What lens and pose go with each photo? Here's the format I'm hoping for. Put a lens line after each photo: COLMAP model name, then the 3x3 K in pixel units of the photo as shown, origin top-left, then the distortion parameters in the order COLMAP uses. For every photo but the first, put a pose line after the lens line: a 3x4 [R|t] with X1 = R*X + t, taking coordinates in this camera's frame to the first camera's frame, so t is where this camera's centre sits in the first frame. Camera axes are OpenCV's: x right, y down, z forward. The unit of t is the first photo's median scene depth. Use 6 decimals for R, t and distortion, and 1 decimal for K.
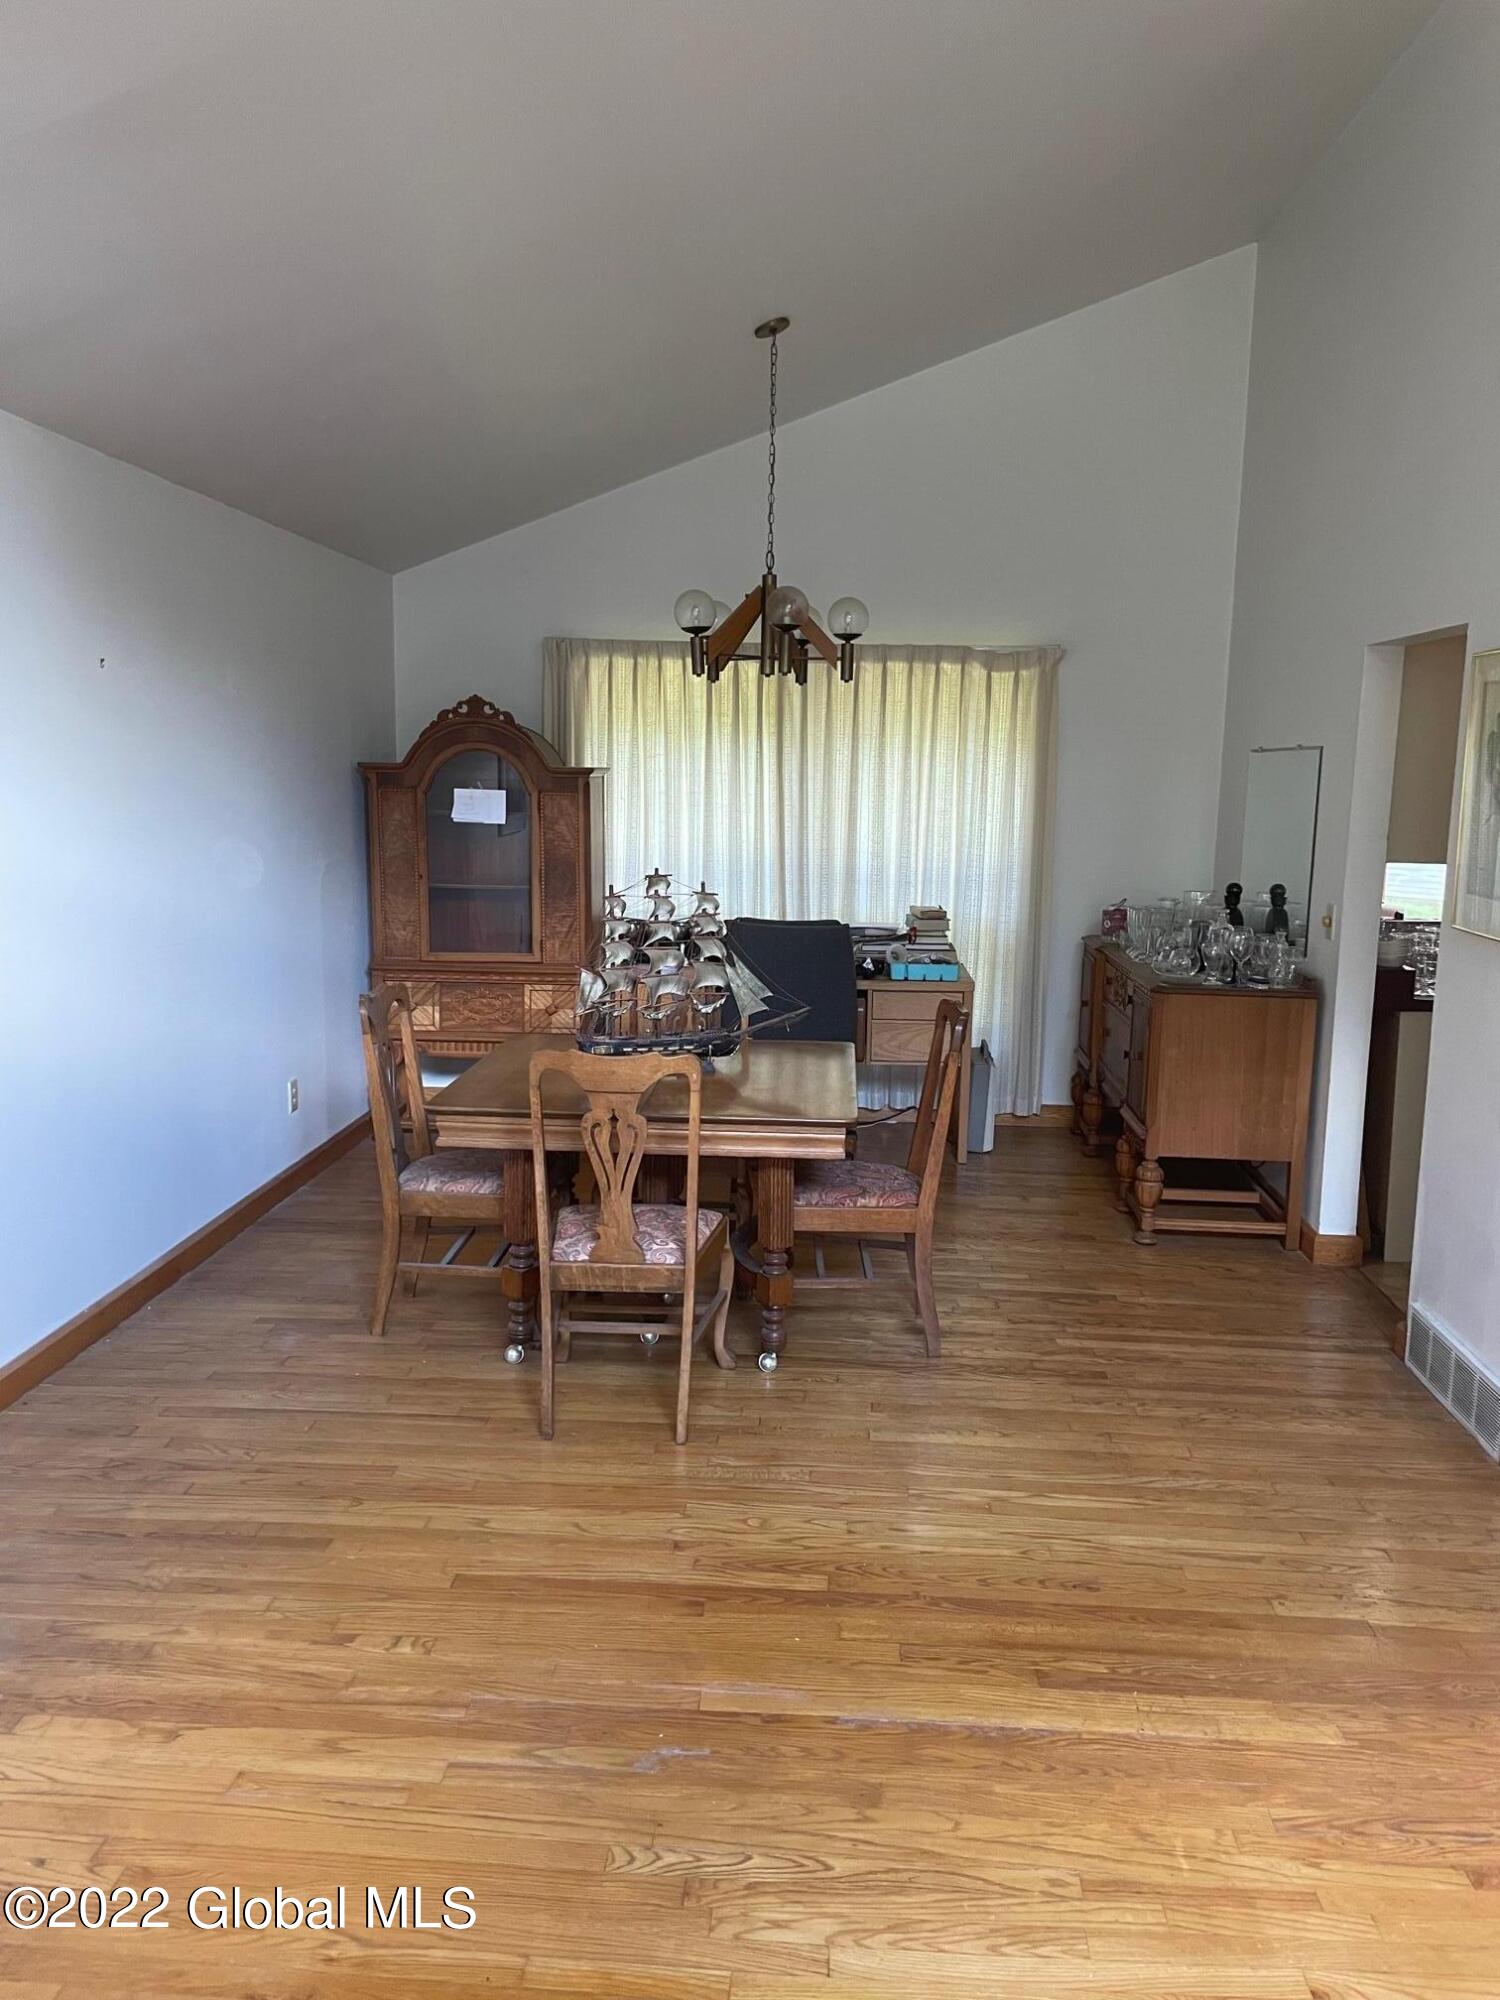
lens RADIAL K [[1505.9, 0, 803.9], [0, 1505.9, 1005.2], [0, 0, 1]] dist [0.091248, -0.133723]
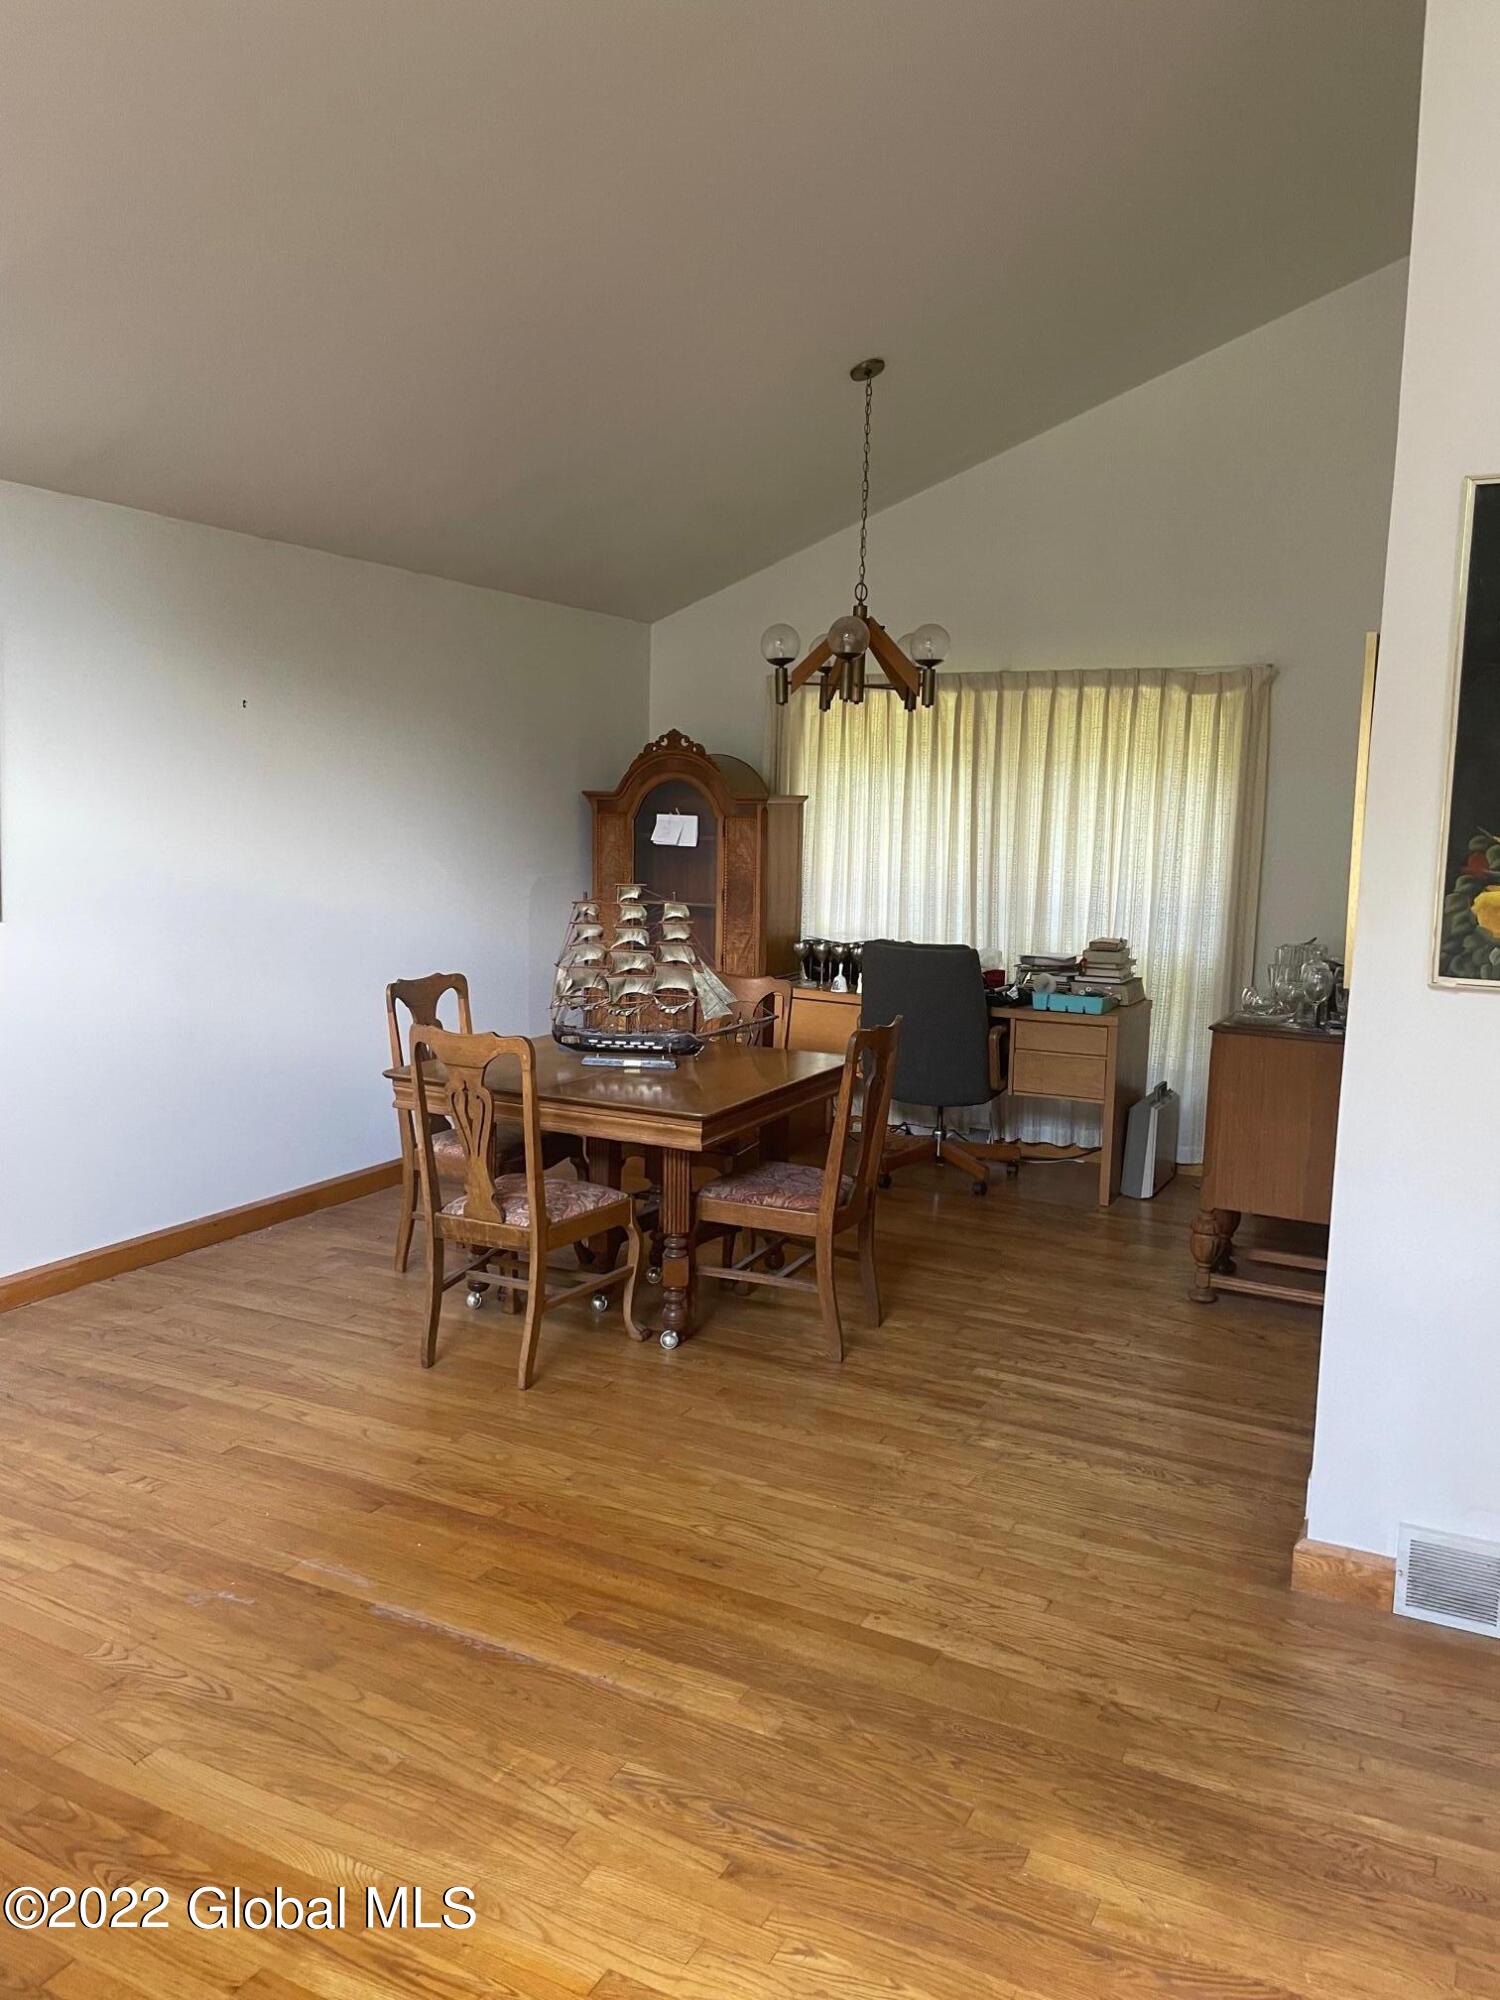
lens RADIAL K [[1514.8, 0, 757.8], [0, 1514.8, 1014.9], [0, 0, 1]] dist [0.087640, -0.117487]
pose [[0.911339, 0.059724, -0.407302, 0.419596], [-0.069220, 0.997564, -0.008603, 0.010901], [0.405796, 0.036034, 0.913253, 0.032882]]
